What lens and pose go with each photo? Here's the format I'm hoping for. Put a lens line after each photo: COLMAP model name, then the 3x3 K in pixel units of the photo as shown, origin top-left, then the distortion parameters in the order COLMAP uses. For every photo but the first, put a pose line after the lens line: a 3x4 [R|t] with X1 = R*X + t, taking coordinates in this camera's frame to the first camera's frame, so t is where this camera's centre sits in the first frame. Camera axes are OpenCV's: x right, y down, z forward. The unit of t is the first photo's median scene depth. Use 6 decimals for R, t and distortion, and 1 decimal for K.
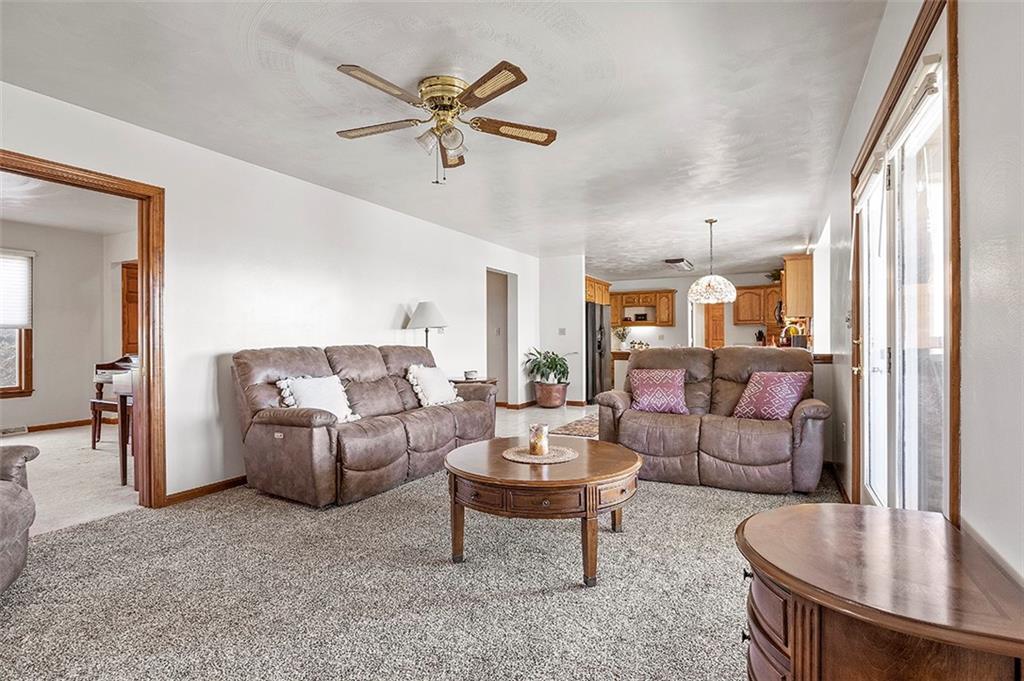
lens RADIAL K [[508.4, 0, 512.0], [0, 508.4, 340.5], [0, 0, 1]] dist [-0.012941, 0.000390]
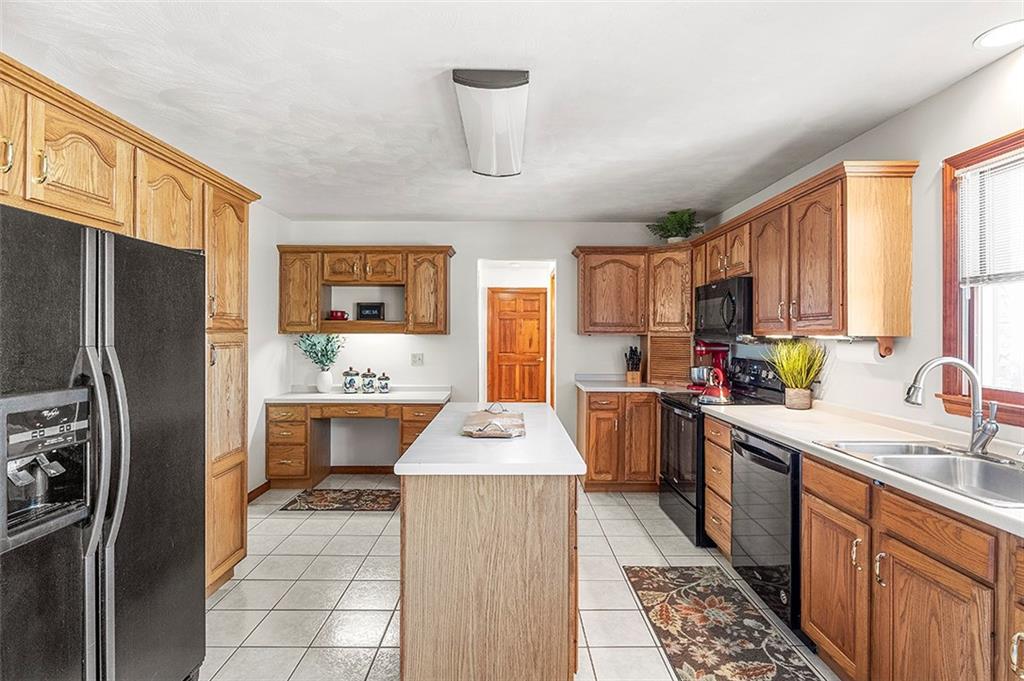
lens RADIAL K [[508.4, 0, 512.0], [0, 508.4, 340.5], [0, 0, 1]] dist [-0.012941, 0.000390]
pose [[0.883157, -0.002076, 0.469074, 0.163366], [-0.006138, 0.999853, 0.015981, -0.029394], [-0.469038, -0.016993, 0.883015, 0.586312]]
